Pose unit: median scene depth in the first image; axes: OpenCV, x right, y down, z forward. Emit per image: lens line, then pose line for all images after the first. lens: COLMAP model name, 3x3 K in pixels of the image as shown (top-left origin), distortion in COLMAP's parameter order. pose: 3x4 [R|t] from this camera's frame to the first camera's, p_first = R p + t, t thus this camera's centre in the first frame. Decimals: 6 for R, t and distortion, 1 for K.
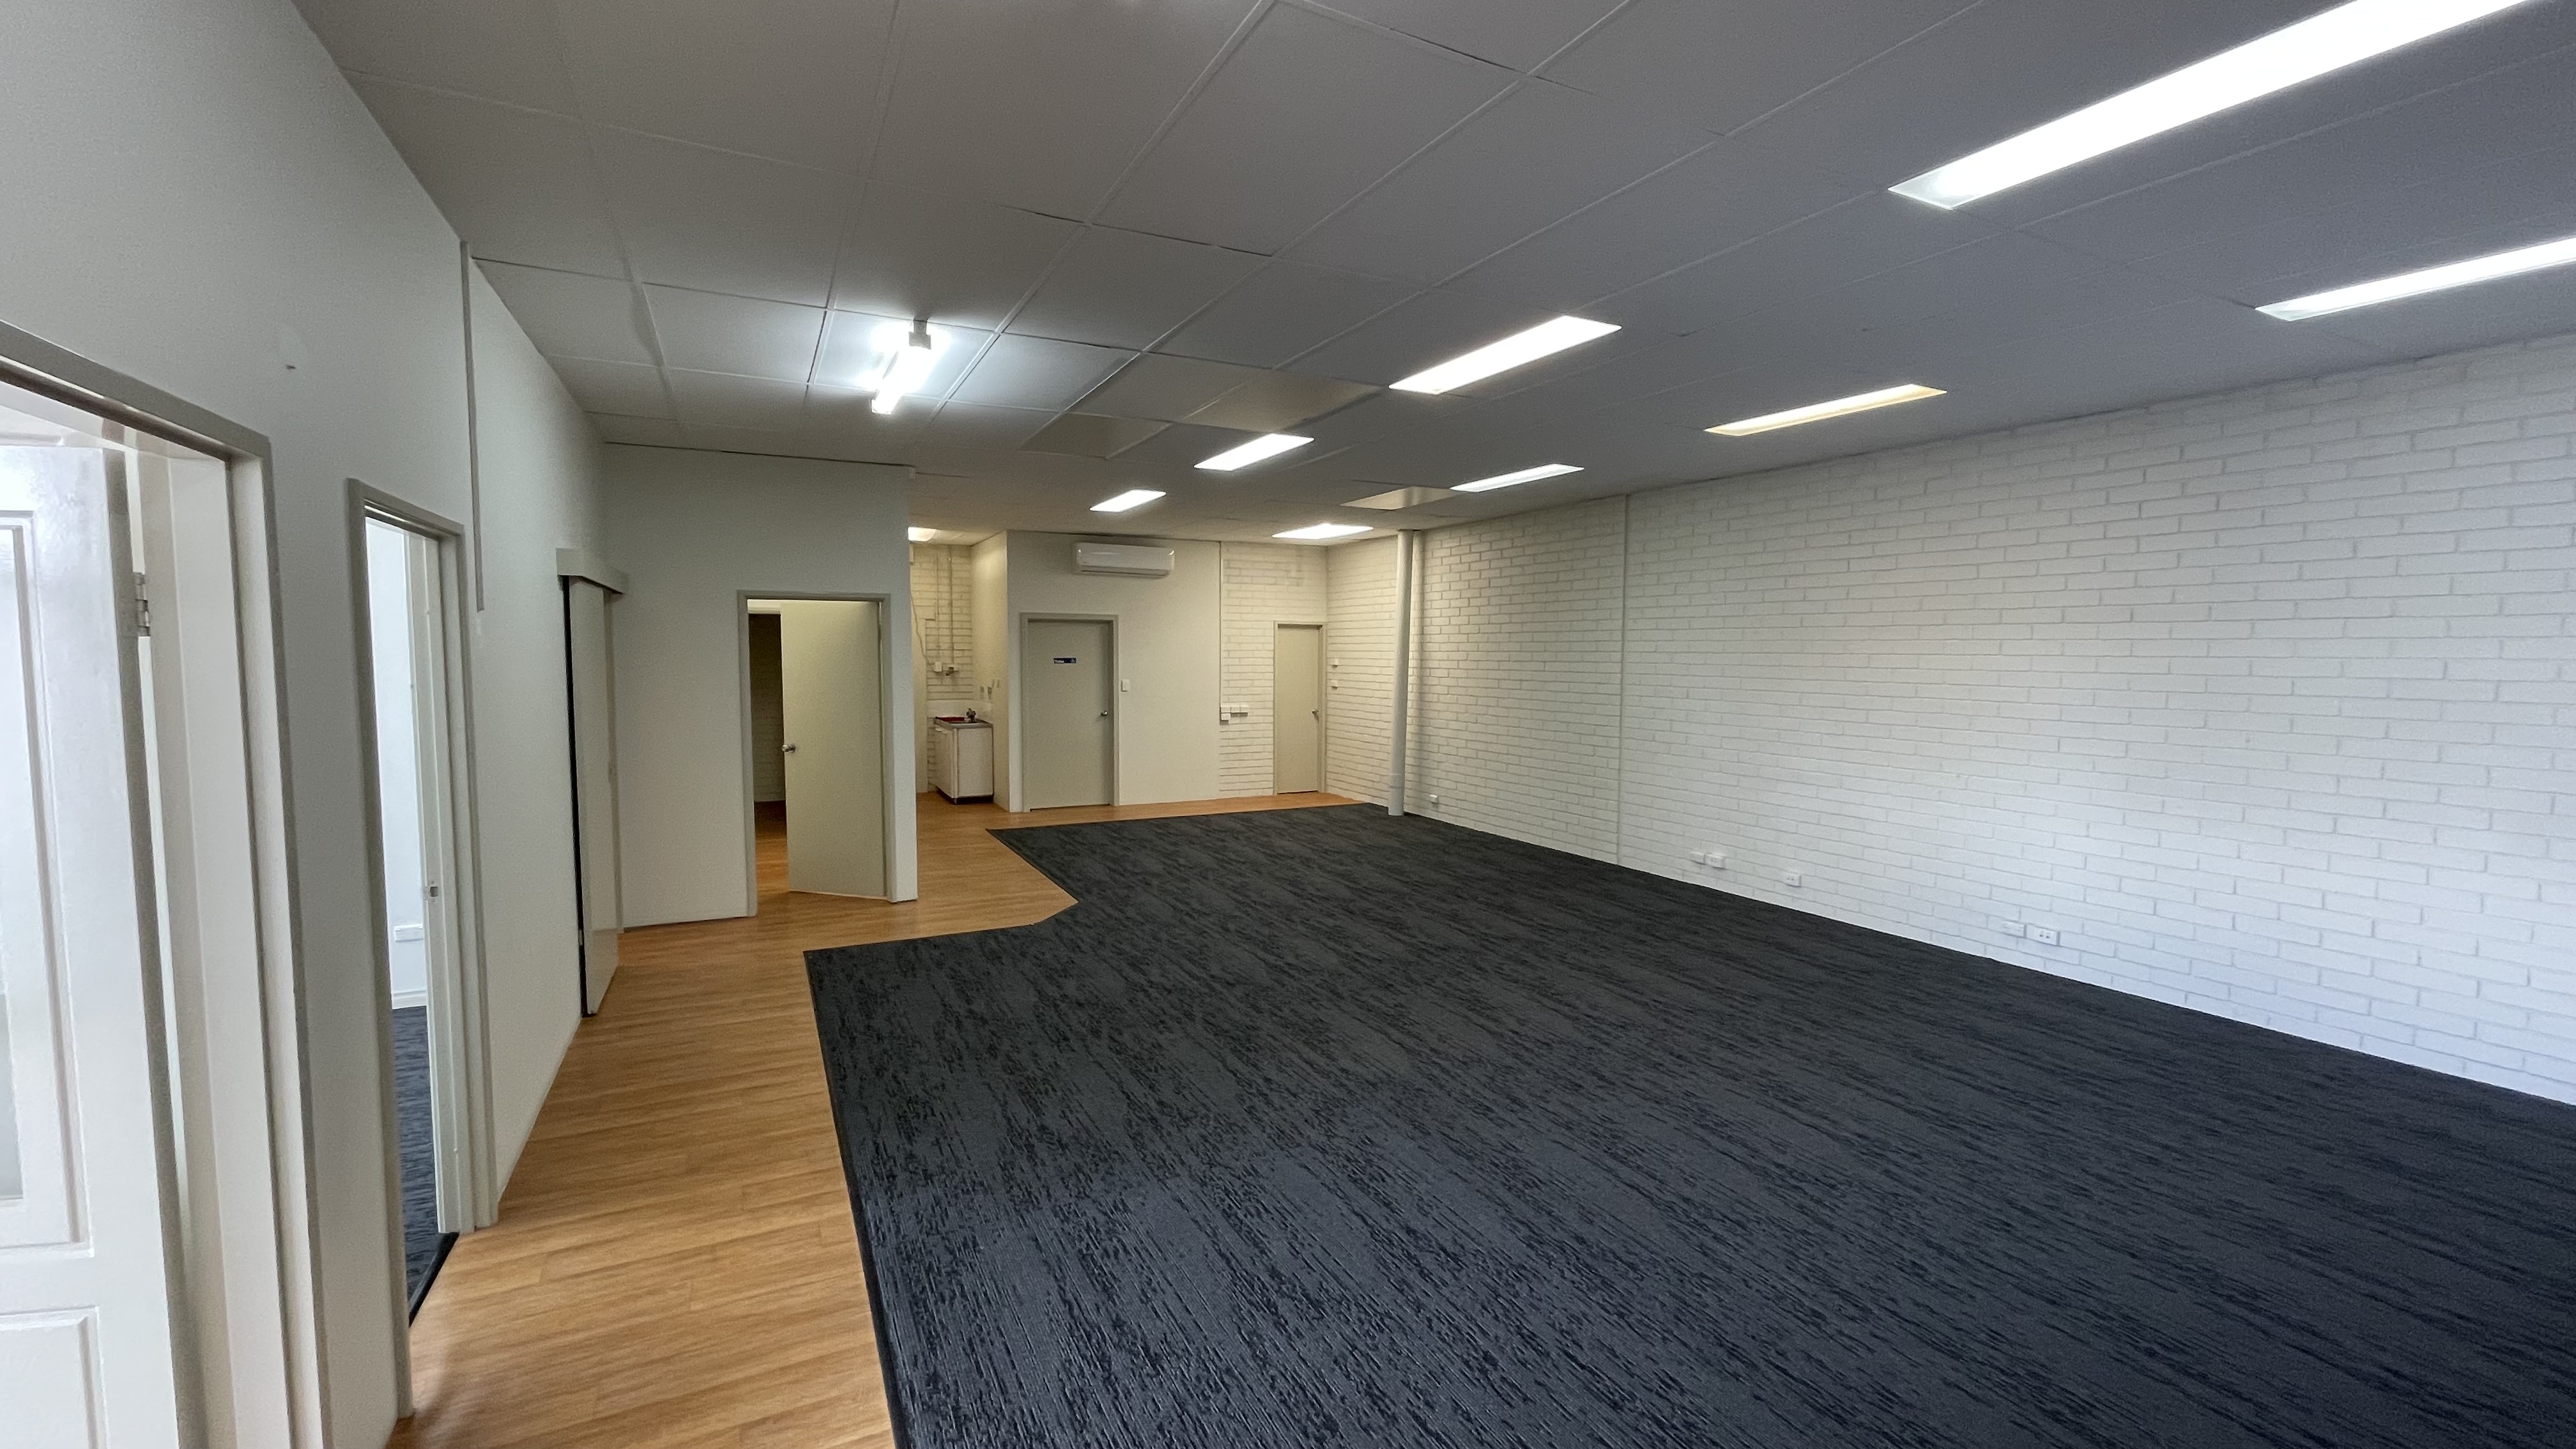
lens RADIAL K [[1045.1, 0, 1279.3], [0, 1045.1, 718.3], [0, 0, 1]] dist [0.000404, 0.000022]
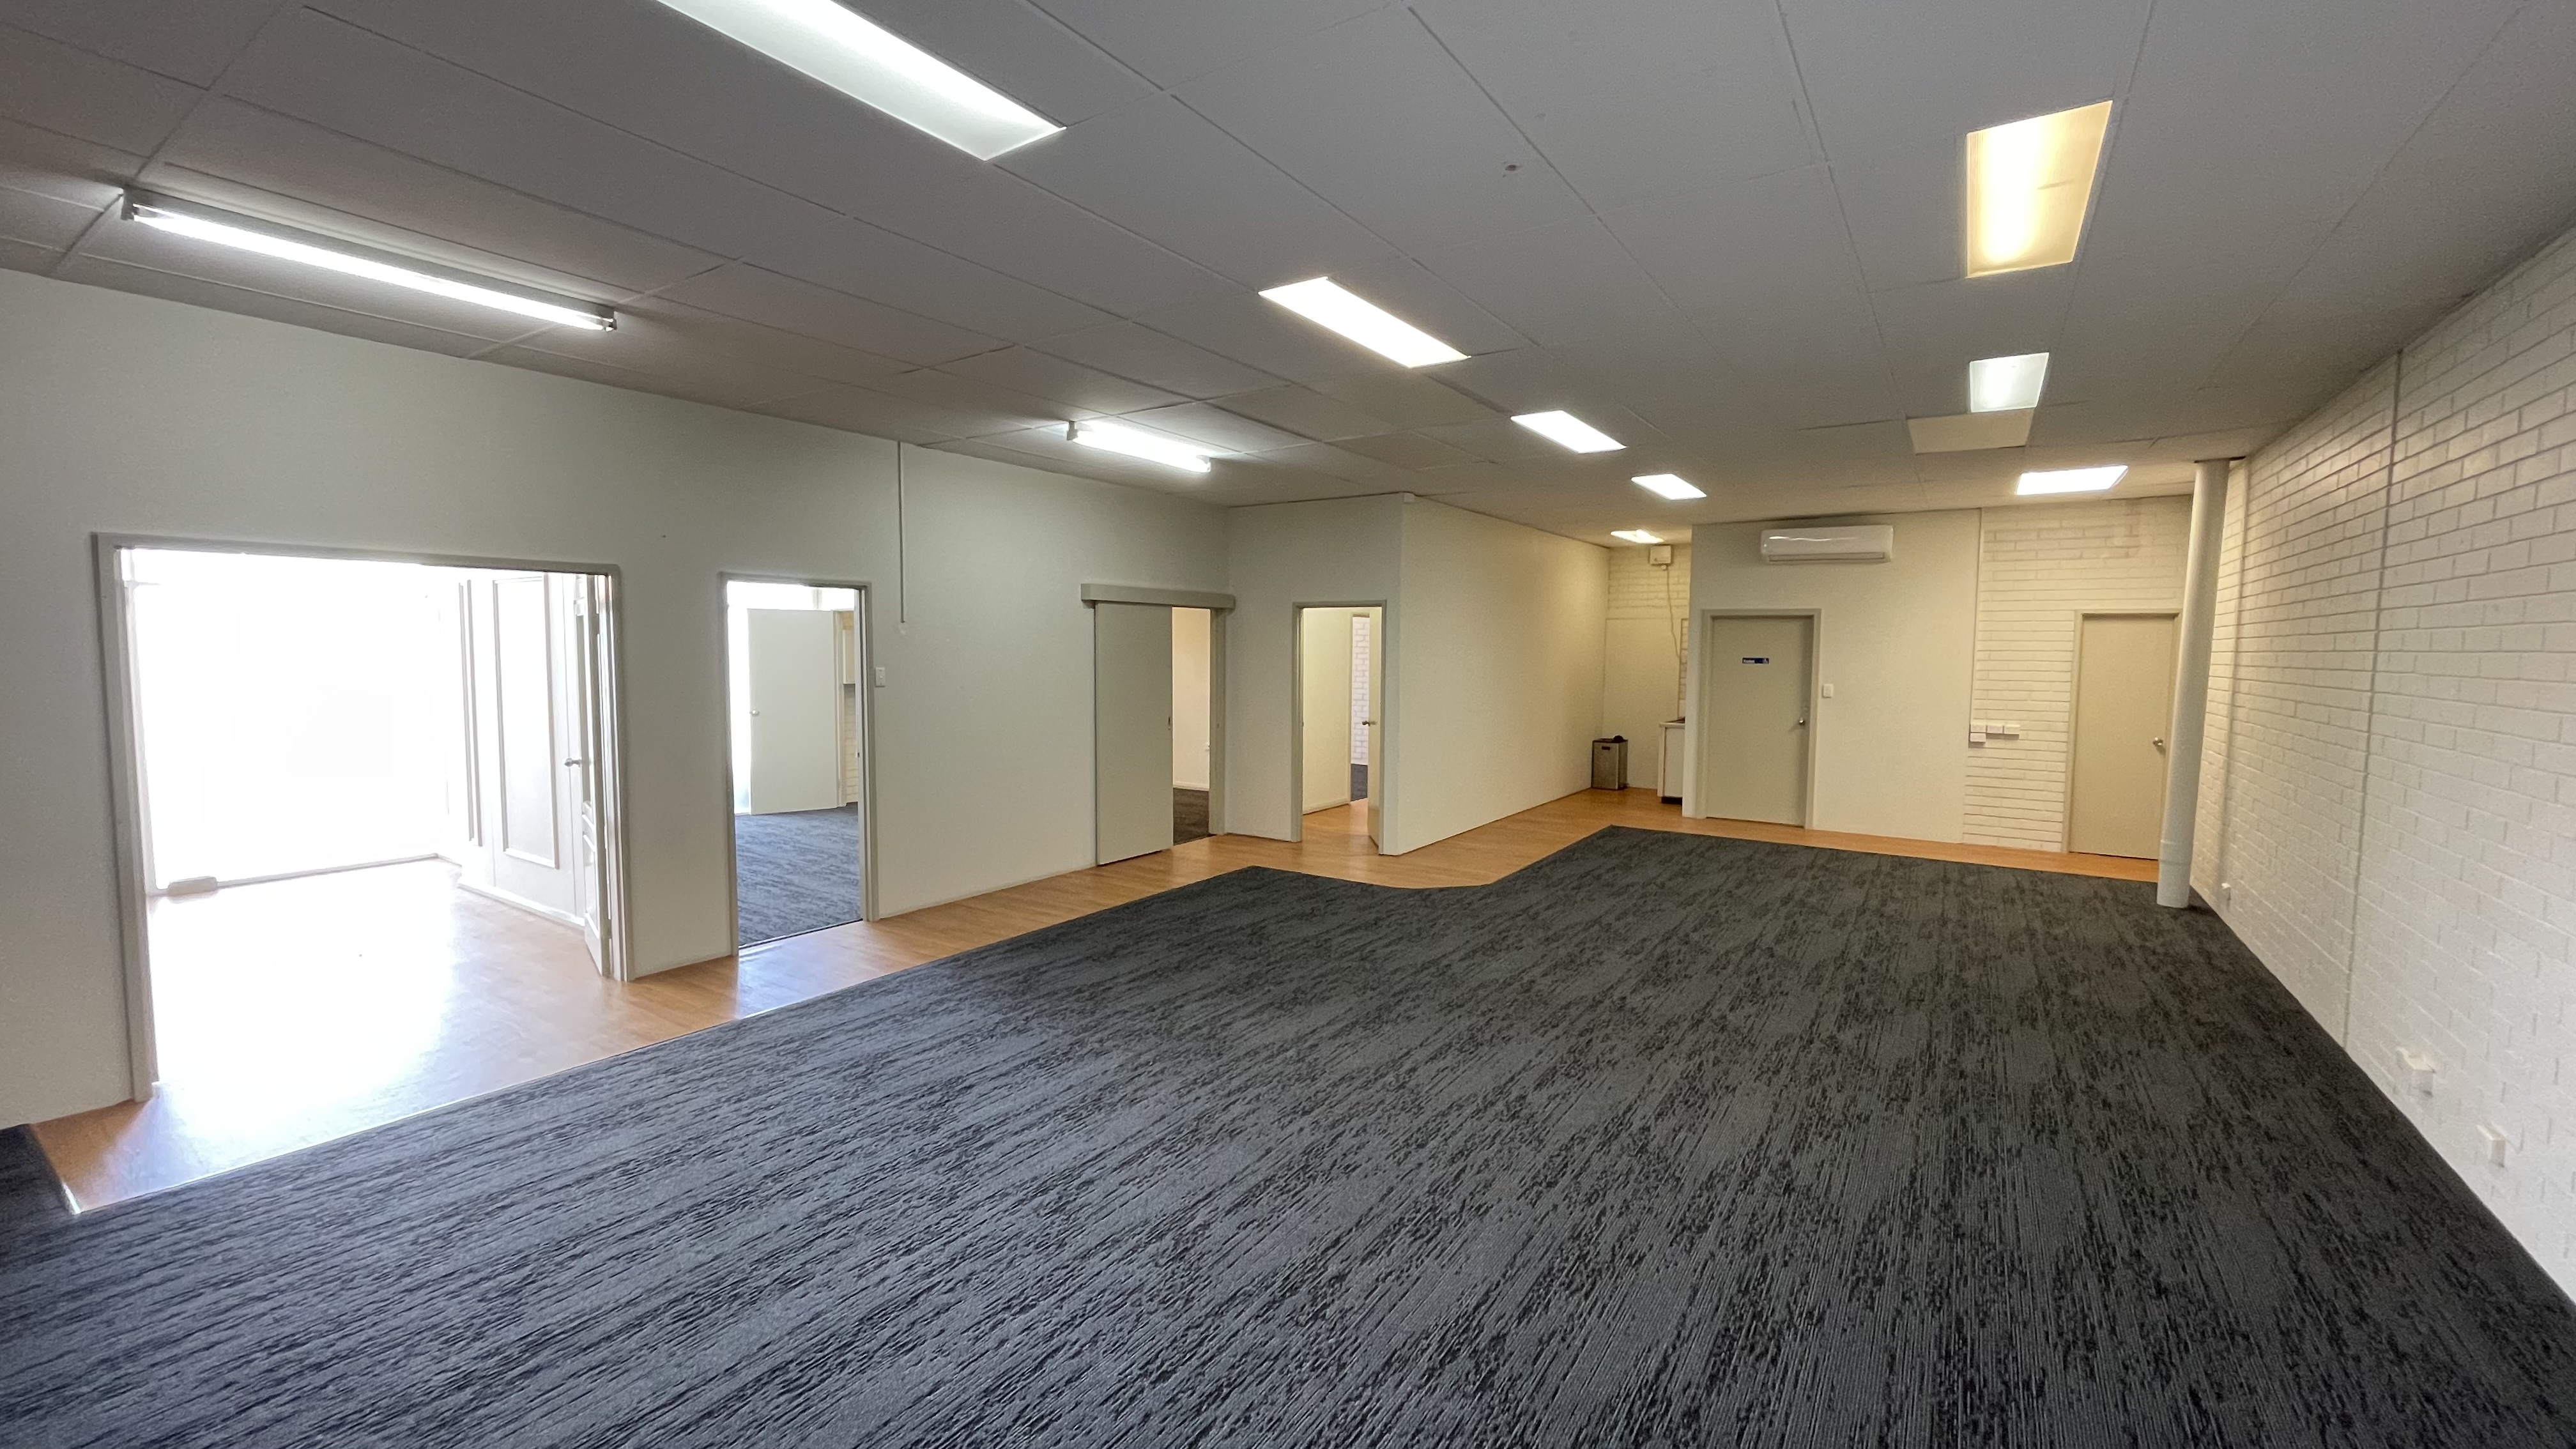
lens RADIAL K [[1045.1, 0, 1279.3], [0, 1045.1, 718.3], [0, 0, 1]] dist [0.000404, 0.000022]
pose [[0.474680, 0.058365, -0.878221, 0.792990], [-0.063664, 0.997462, 0.031879, -0.015433], [0.877853, 0.040779, 0.477191, 0.396394]]
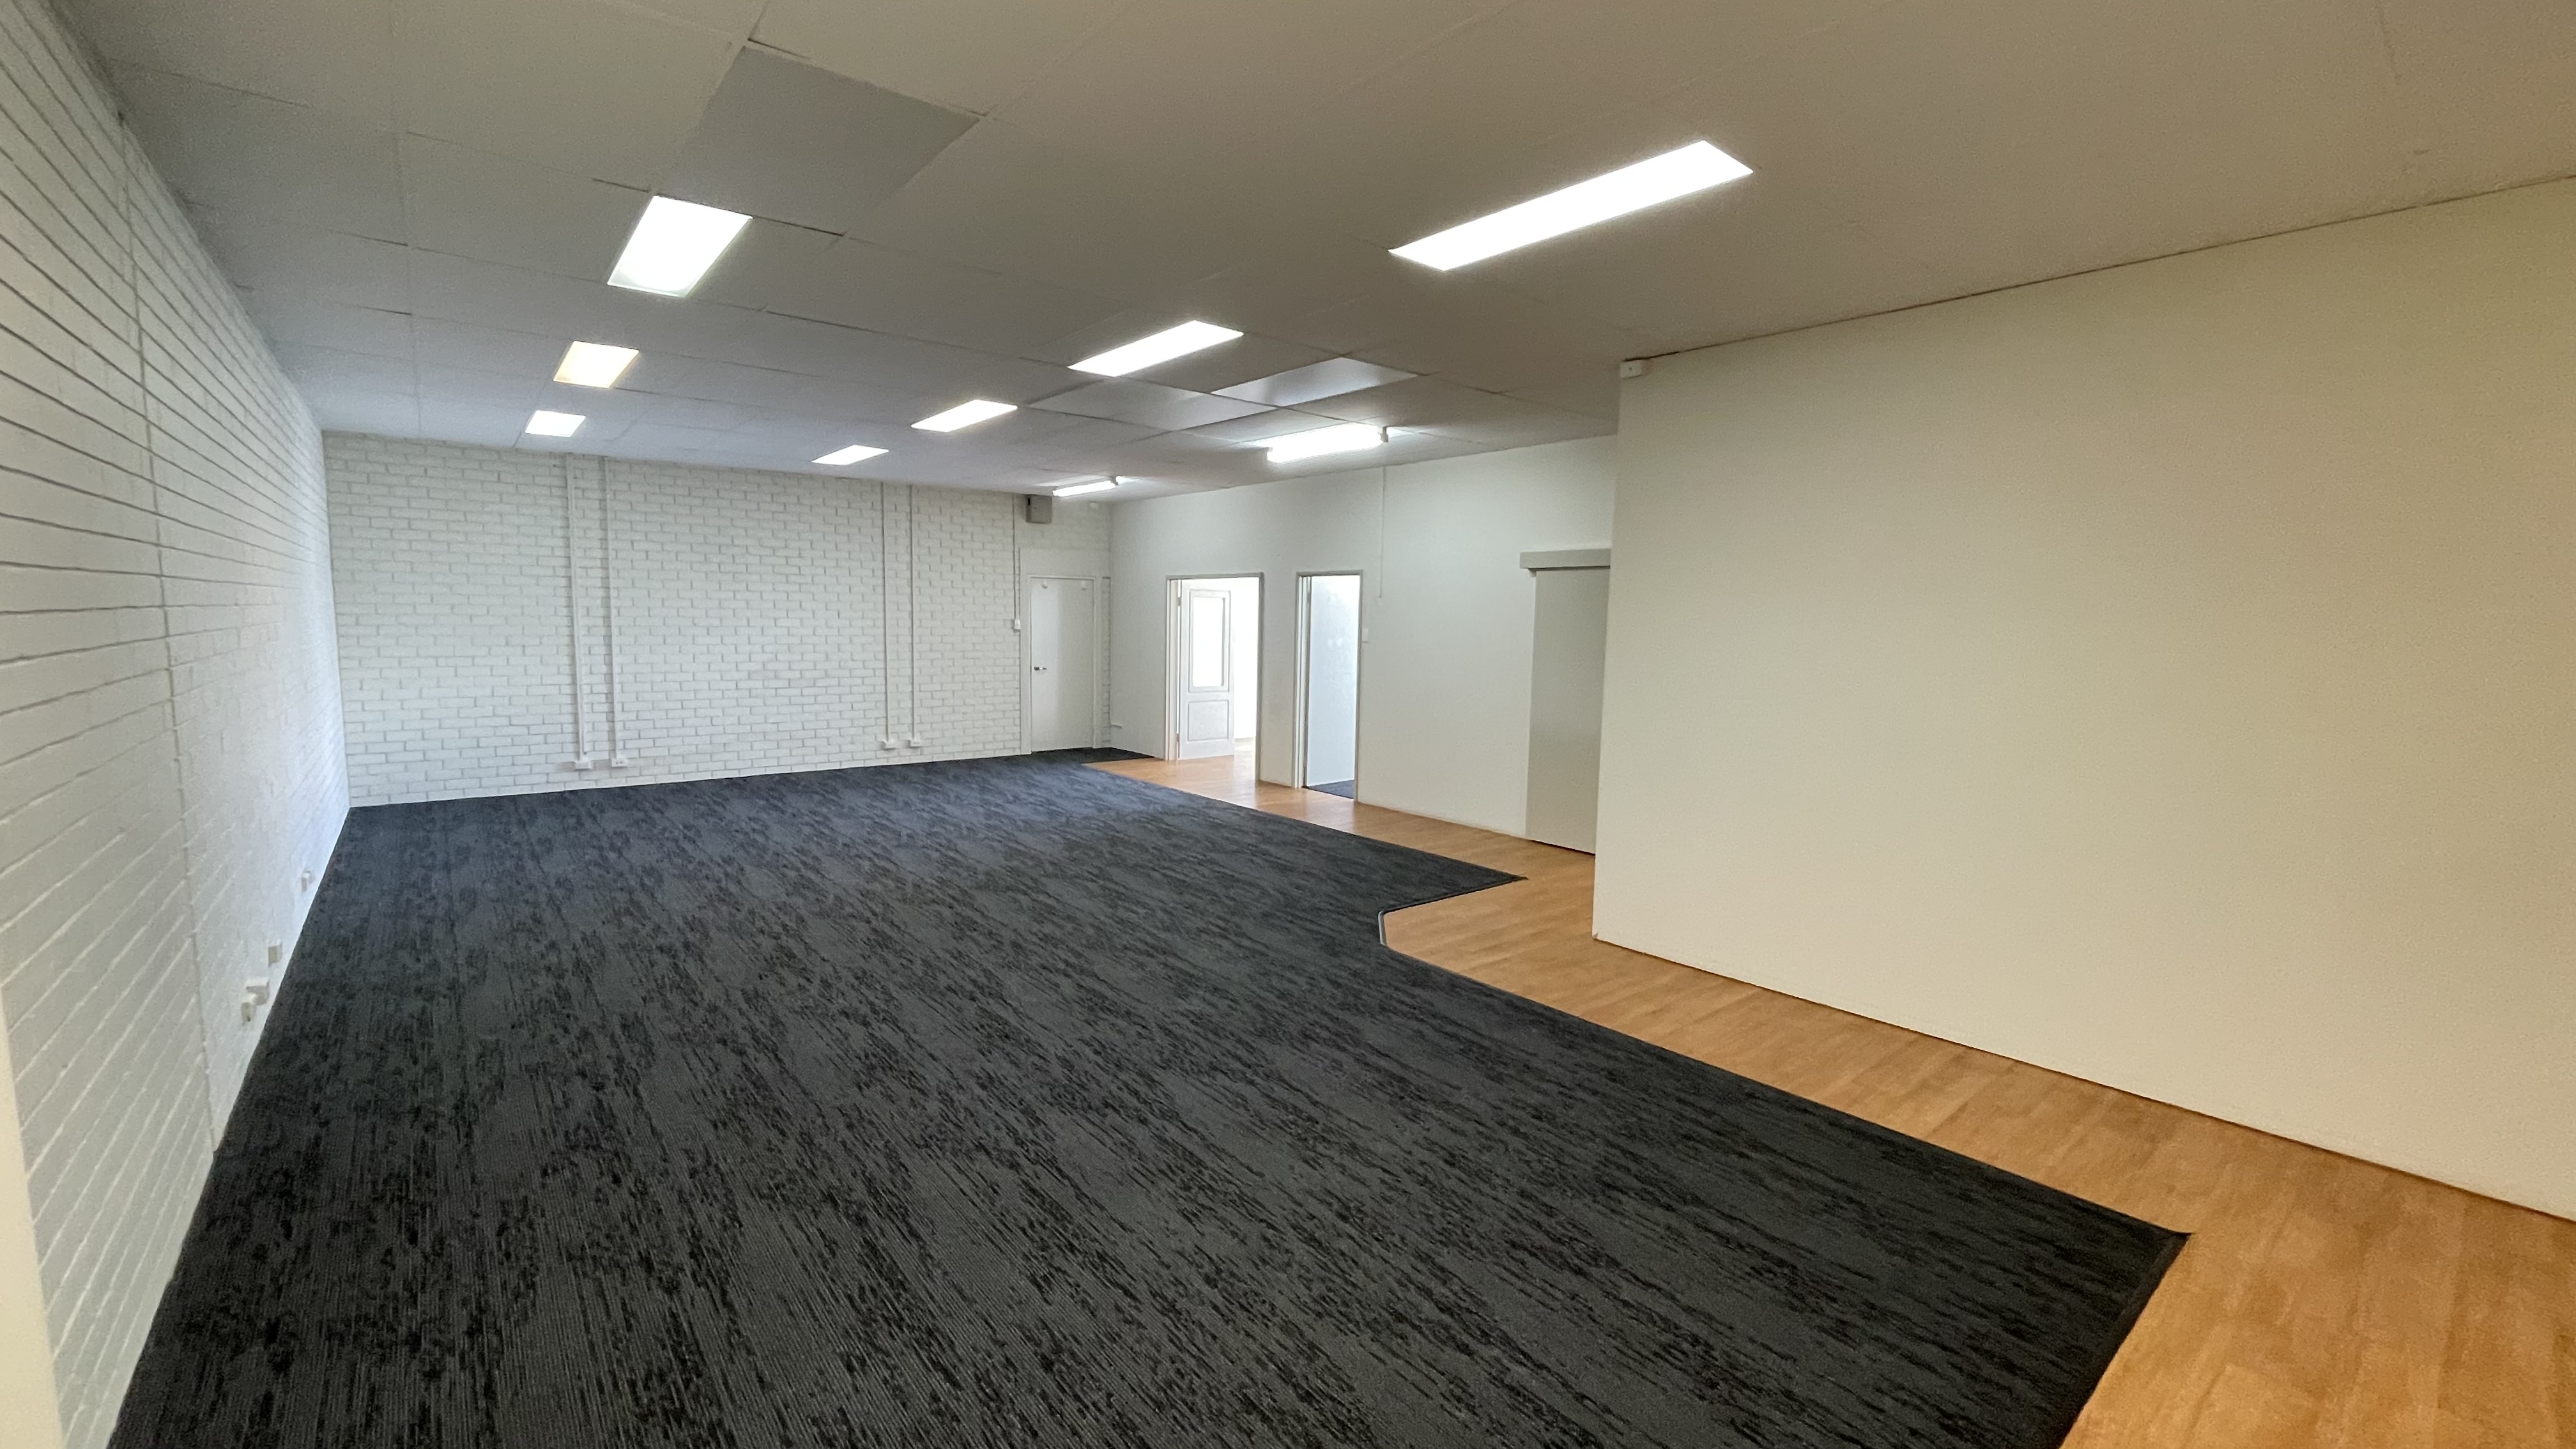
lens RADIAL K [[1045.1, 0, 1279.3], [0, 1045.1, 718.3], [0, 0, 1]] dist [0.000404, 0.000022]
pose [[-0.978100, -0.004637, -0.208084, 0.047996], [-0.040035, 0.985275, 0.166227, -0.131266], [0.204249, 0.170917, -0.963883, 2.128175]]
